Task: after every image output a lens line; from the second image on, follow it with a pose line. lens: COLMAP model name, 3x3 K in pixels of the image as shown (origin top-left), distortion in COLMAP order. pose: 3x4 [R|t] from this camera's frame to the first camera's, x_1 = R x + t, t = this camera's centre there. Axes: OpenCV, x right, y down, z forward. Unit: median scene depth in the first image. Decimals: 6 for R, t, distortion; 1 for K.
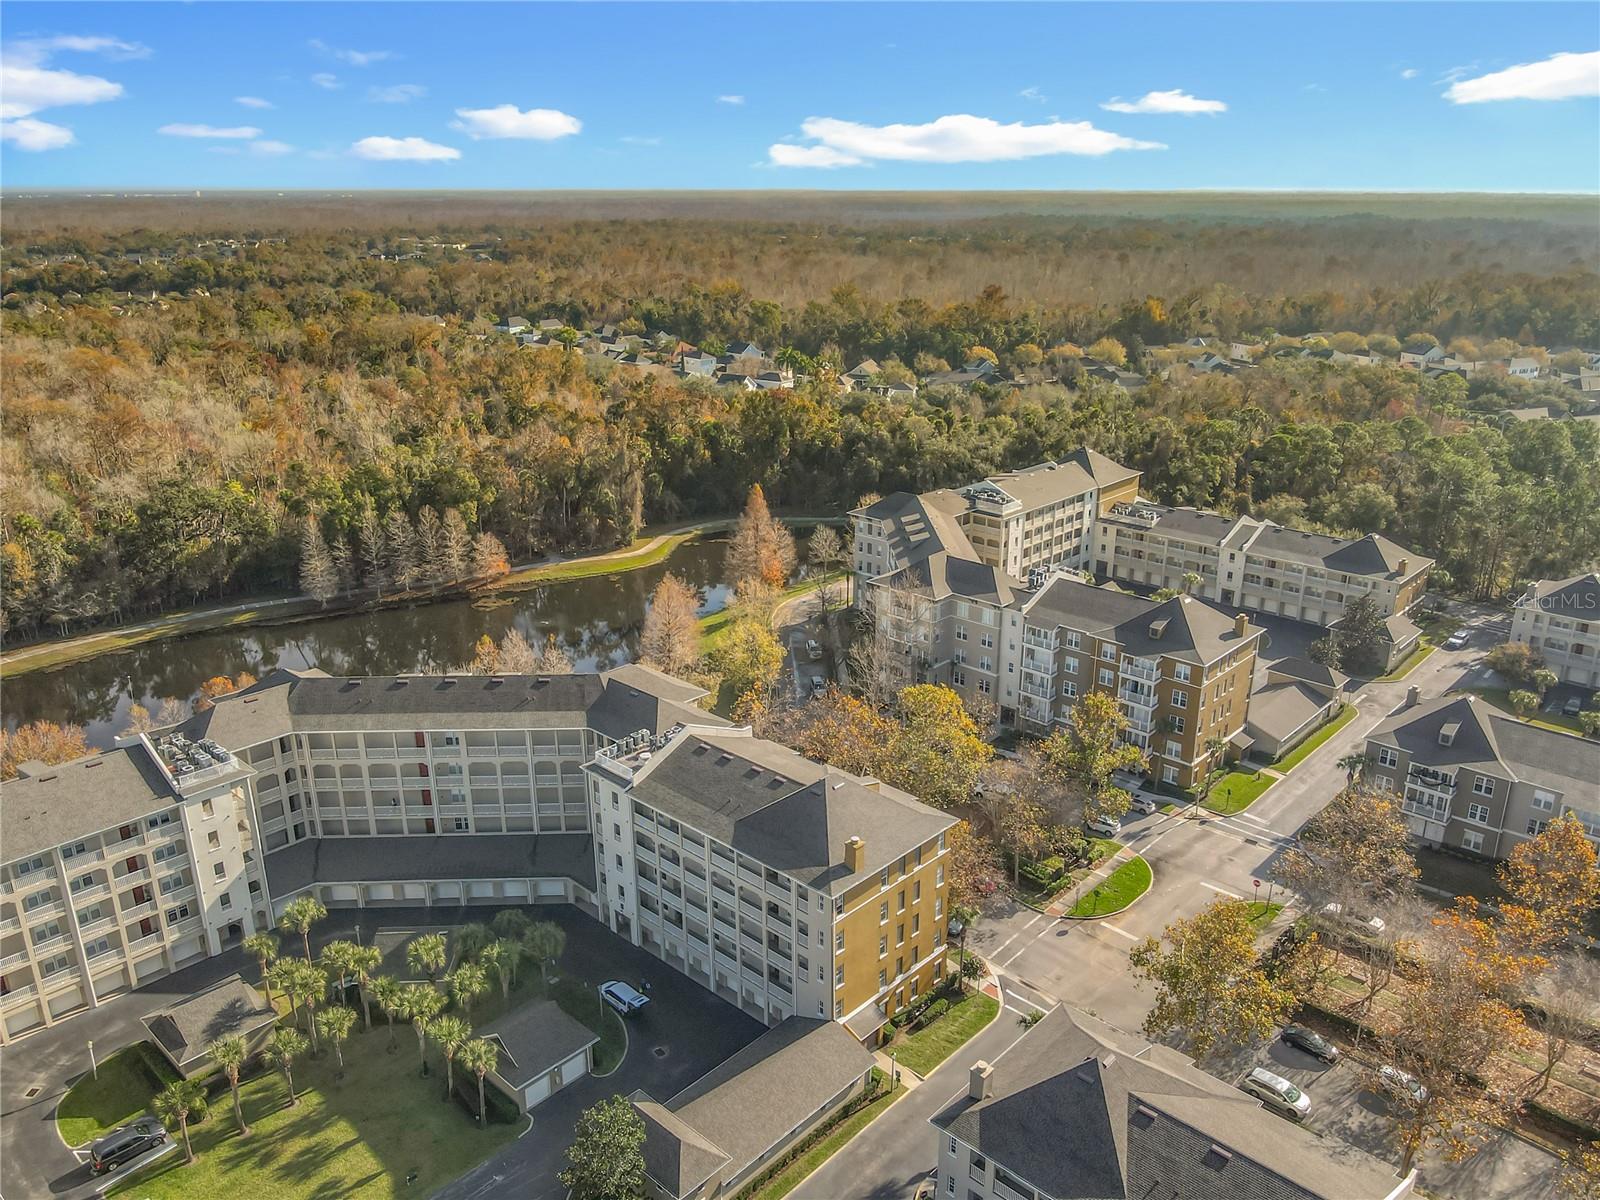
lens RADIAL K [[1195.9, 0, 798.6], [0, 1195.9, 641.8], [0, 0, 1]] dist [0.011367, 0.004274]
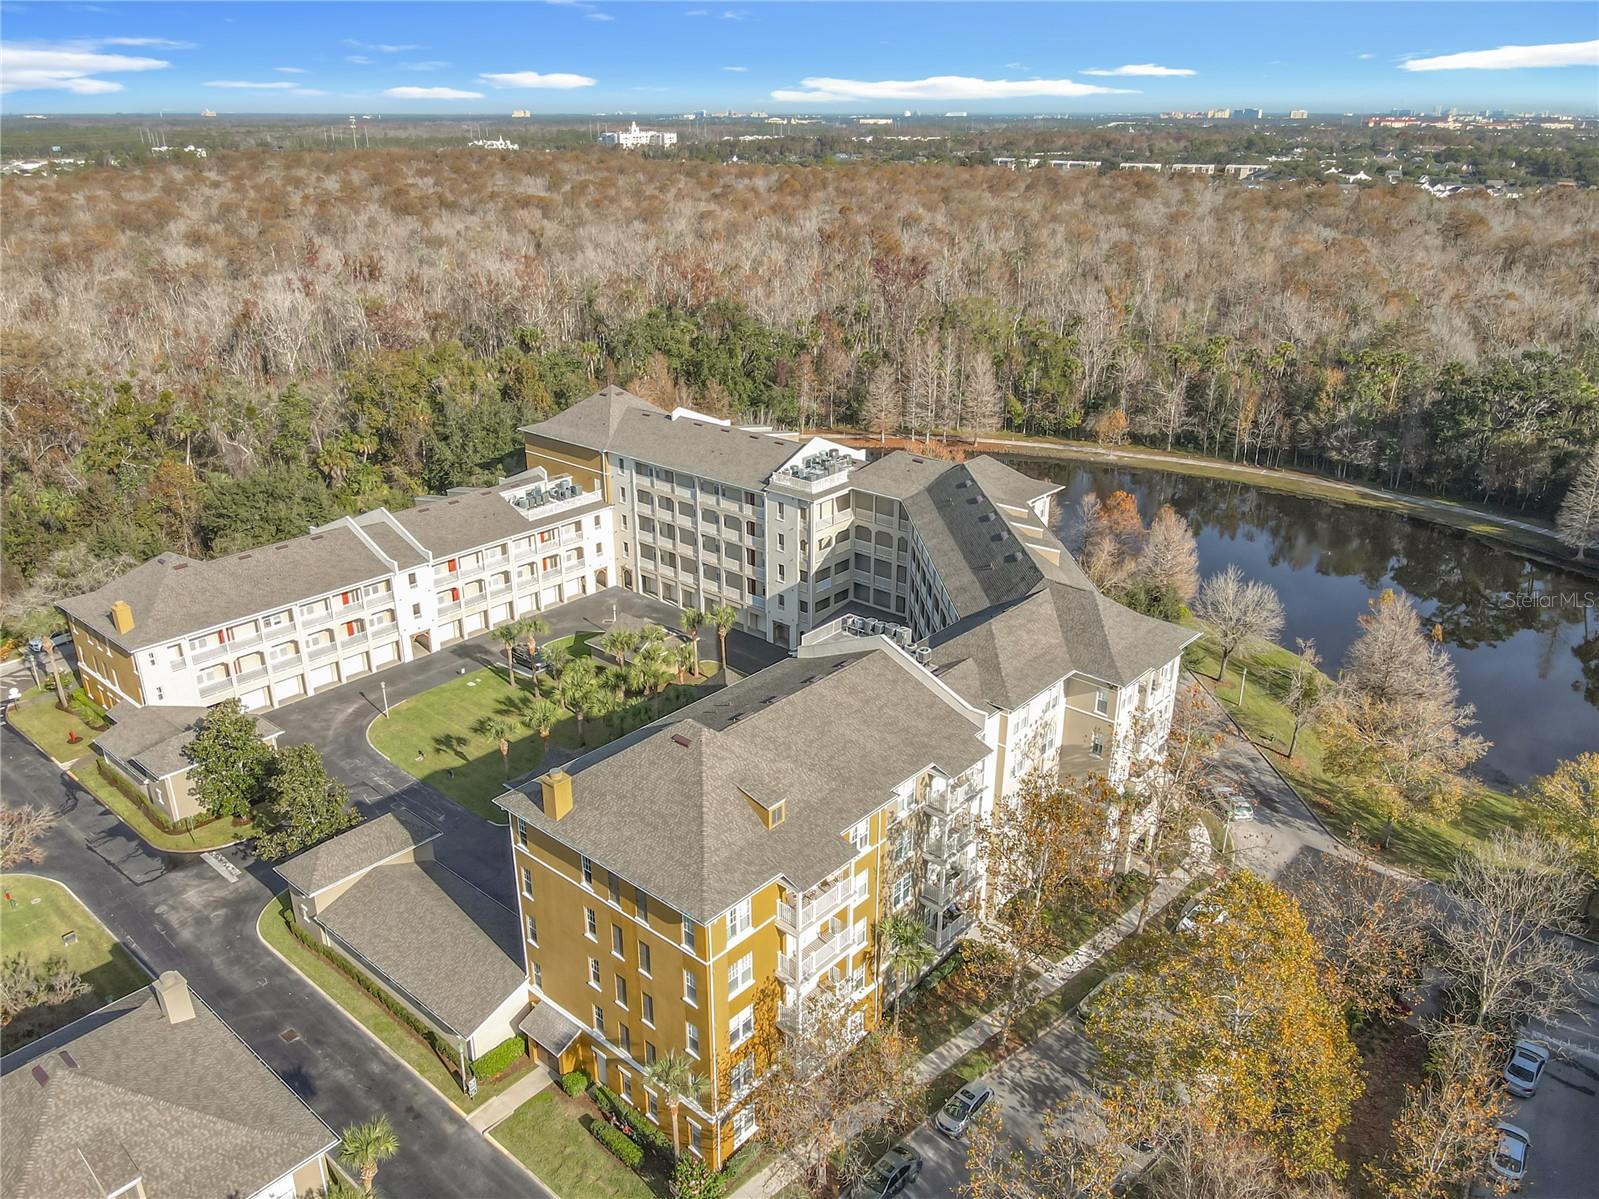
lens RADIAL K [[1203.5, 0, 799.5], [0, 1203.5, 599.5], [0, 0, 1]] dist [0.004963, 0.000644]
pose [[0.024790, 0.377206, -0.925798, 0.511861], [-0.357406, 0.868219, 0.344176, -0.161158], [0.933620, 0.322354, 0.156339, 0.784169]]
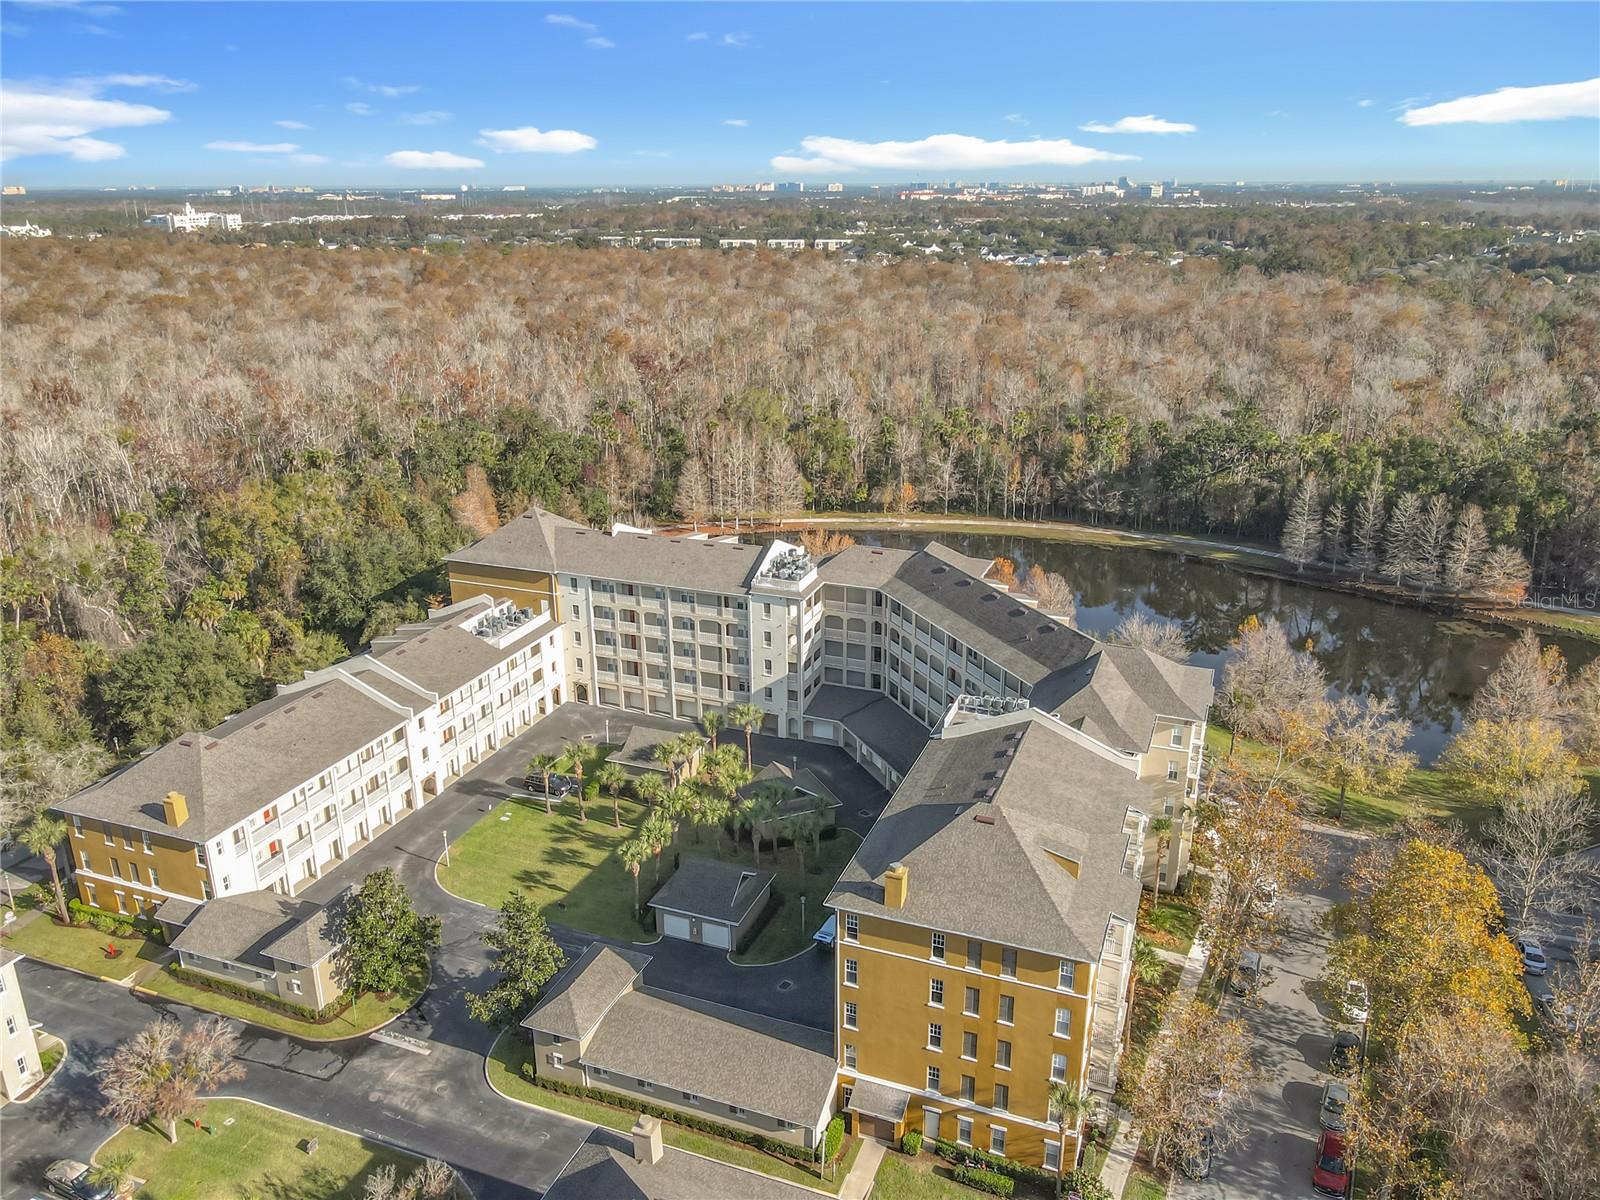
lens RADIAL K [[1214.4, 0, 792.9], [0, 1214.4, 600.9], [0, 0, 1]] dist [0.005219, 0.001688]
pose [[0.362971, 0.304309, -0.880709, 0.526888], [-0.328821, 0.926193, 0.184507, -0.092894], [0.871854, 0.222625, 0.436244, 0.442285]]
